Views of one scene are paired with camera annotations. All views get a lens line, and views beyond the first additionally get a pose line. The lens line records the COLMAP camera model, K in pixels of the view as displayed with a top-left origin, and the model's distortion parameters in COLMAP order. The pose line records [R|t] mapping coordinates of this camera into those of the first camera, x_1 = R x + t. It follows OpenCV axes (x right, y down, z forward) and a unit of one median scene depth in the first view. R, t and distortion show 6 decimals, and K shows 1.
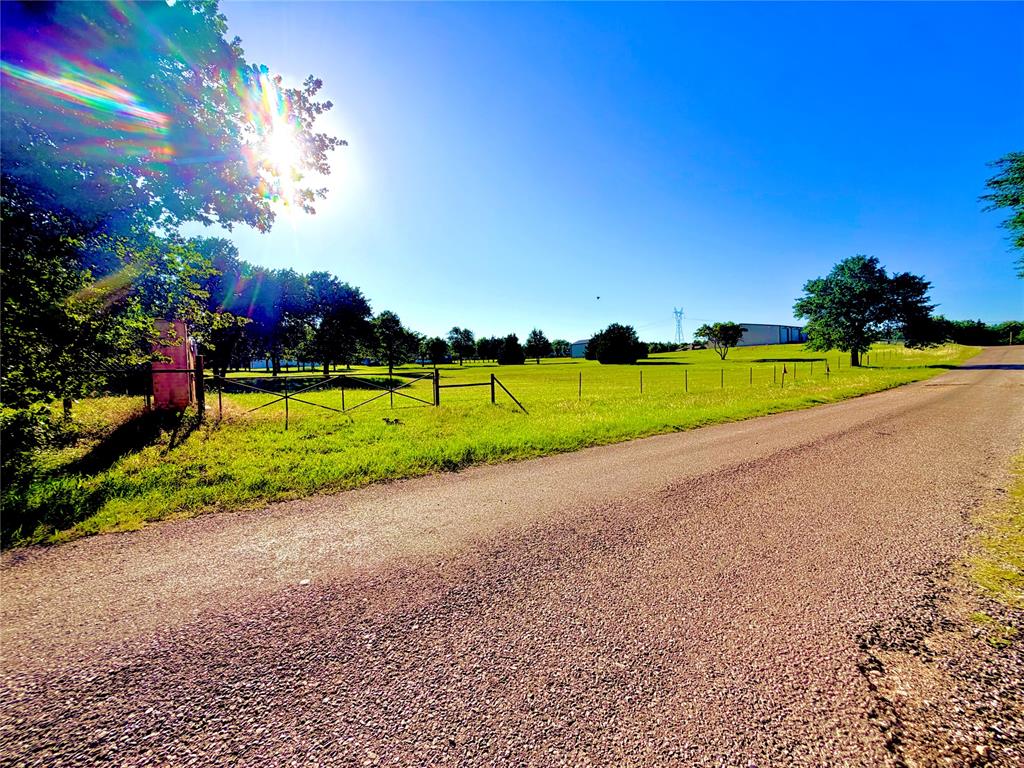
lens RADIAL K [[406.1, 0, 512.0], [0, 406.1, 384.0], [0, 0, 1]] dist [0.001596, 0.000046]
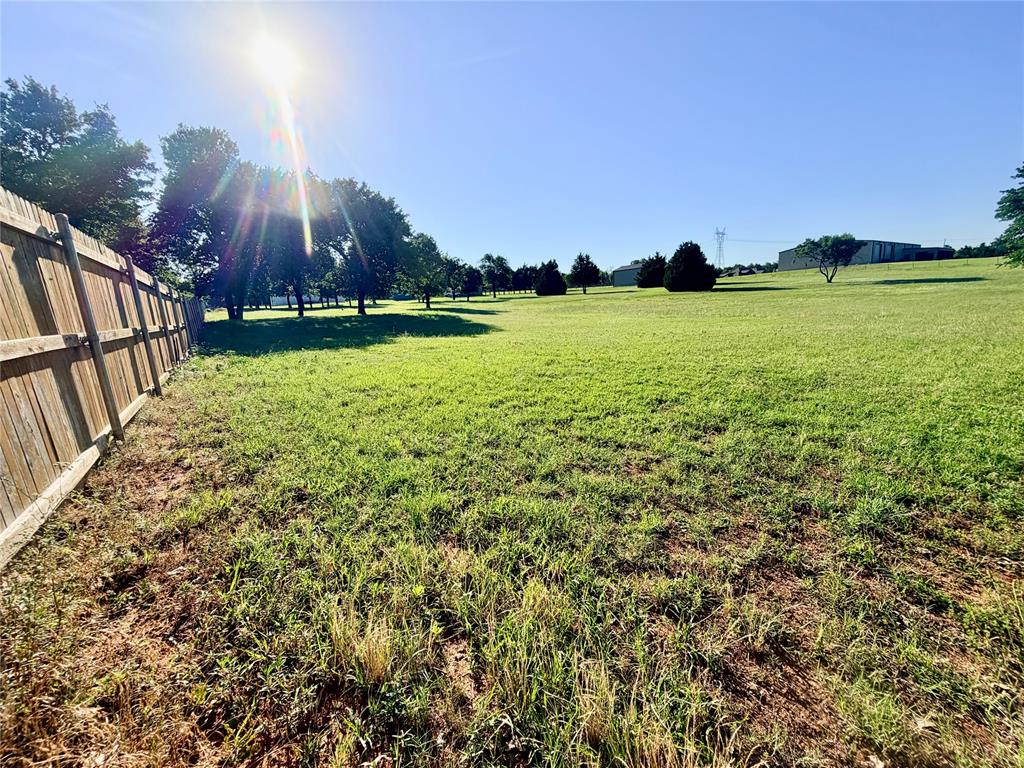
lens RADIAL K [[406.1, 0, 512.0], [0, 406.1, 384.0], [0, 0, 1]] dist [0.001596, 0.000046]
pose [[0.998813, -0.012017, -0.047194, -0.062104], [0.019616, 0.986262, 0.164017, -0.004038], [0.044574, -0.164748, 0.985328, 0.094978]]
